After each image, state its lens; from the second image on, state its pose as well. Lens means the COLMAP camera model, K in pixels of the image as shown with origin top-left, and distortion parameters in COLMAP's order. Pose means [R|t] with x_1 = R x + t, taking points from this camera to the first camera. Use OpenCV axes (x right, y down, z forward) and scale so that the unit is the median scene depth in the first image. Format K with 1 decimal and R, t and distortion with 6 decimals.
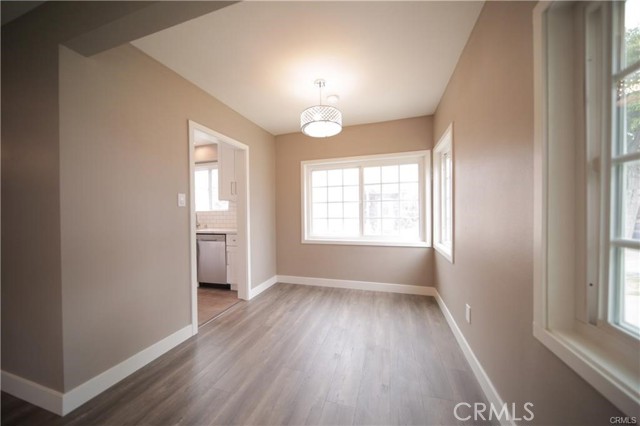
lens RADIAL K [[223.7, 0, 319.8], [0, 223.7, 212.6], [0, 0, 1]] dist [-0.003634, 0.000146]
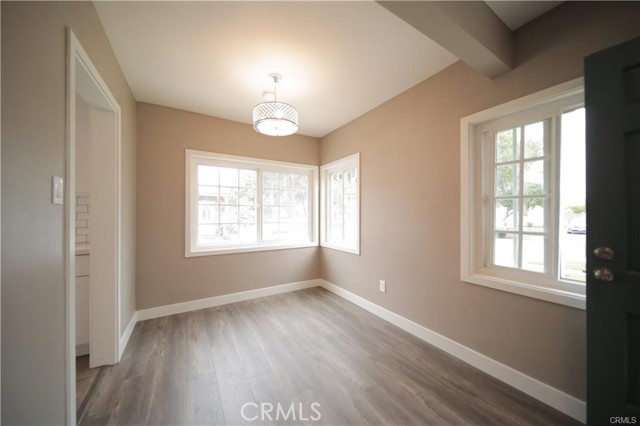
lens RADIAL K [[223.7, 0, 319.4], [0, 223.7, 212.3], [0, 0, 1]] dist [-0.003634, 0.000146]
pose [[0.653614, 0.020701, 0.756545, -0.420135], [-0.006709, 0.999745, -0.021559, -0.001913], [-0.756798, 0.009016, 0.653586, 0.192531]]
